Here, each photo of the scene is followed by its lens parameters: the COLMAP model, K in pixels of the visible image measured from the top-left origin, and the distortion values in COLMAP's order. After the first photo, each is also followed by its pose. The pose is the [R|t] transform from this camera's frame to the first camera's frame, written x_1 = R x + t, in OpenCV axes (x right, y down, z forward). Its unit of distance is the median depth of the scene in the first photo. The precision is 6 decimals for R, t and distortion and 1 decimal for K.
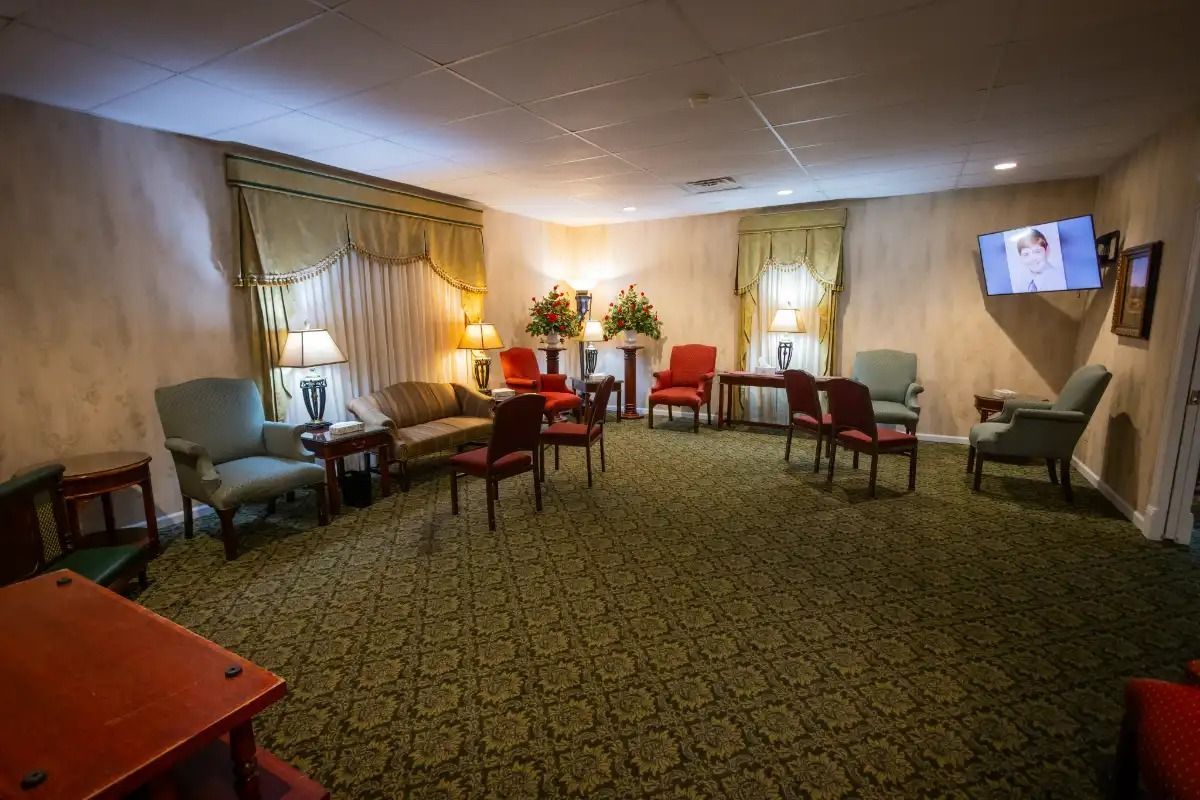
lens RADIAL K [[540.7, 0, 607.0], [0, 540.7, 396.5], [0, 0, 1]] dist [0.014407, -0.000215]
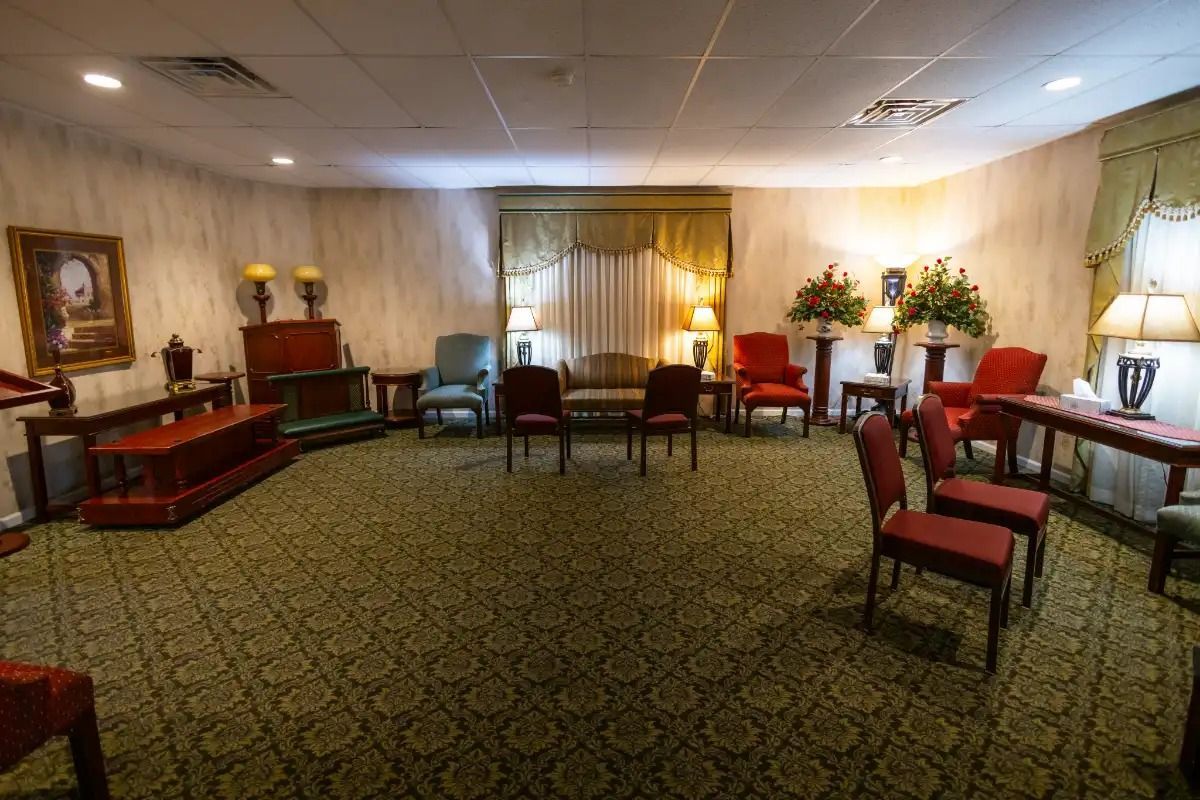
lens RADIAL K [[542.7, 0, 599.7], [0, 542.7, 369.9], [0, 0, 1]] dist [-0.001112, -0.000245]
pose [[0.494681, 0.128050, -0.859589, 0.473196], [-0.138496, 0.988061, 0.067486, -0.047174], [0.857968, 0.085666, 0.506509, 0.265575]]
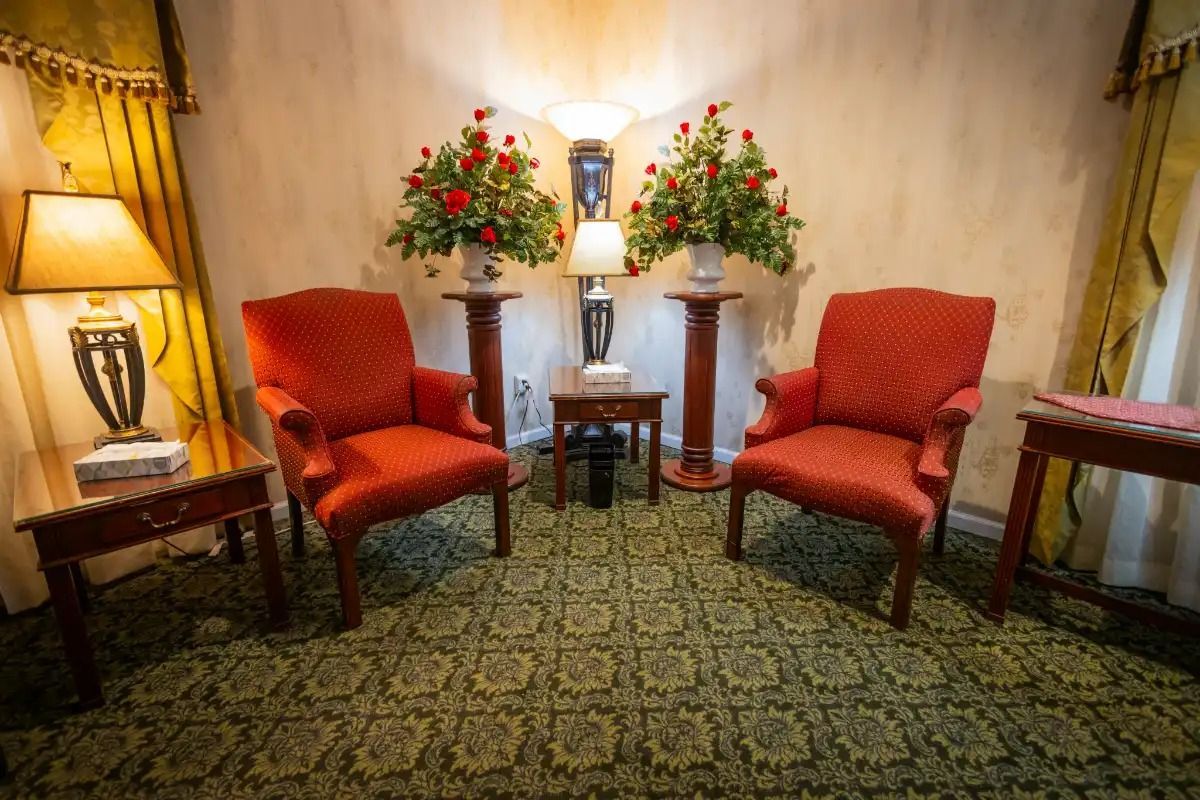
lens RADIAL K [[604.3, 0, 611.5], [0, 604.3, 400.0], [0, 0, 1]] dist [0.021753, 0.000436]
pose [[0.964094, 0.062498, -0.258104, 0.096077], [-0.040178, 0.995052, 0.090870, -0.058858], [0.262506, -0.077237, 0.961834, 0.628089]]
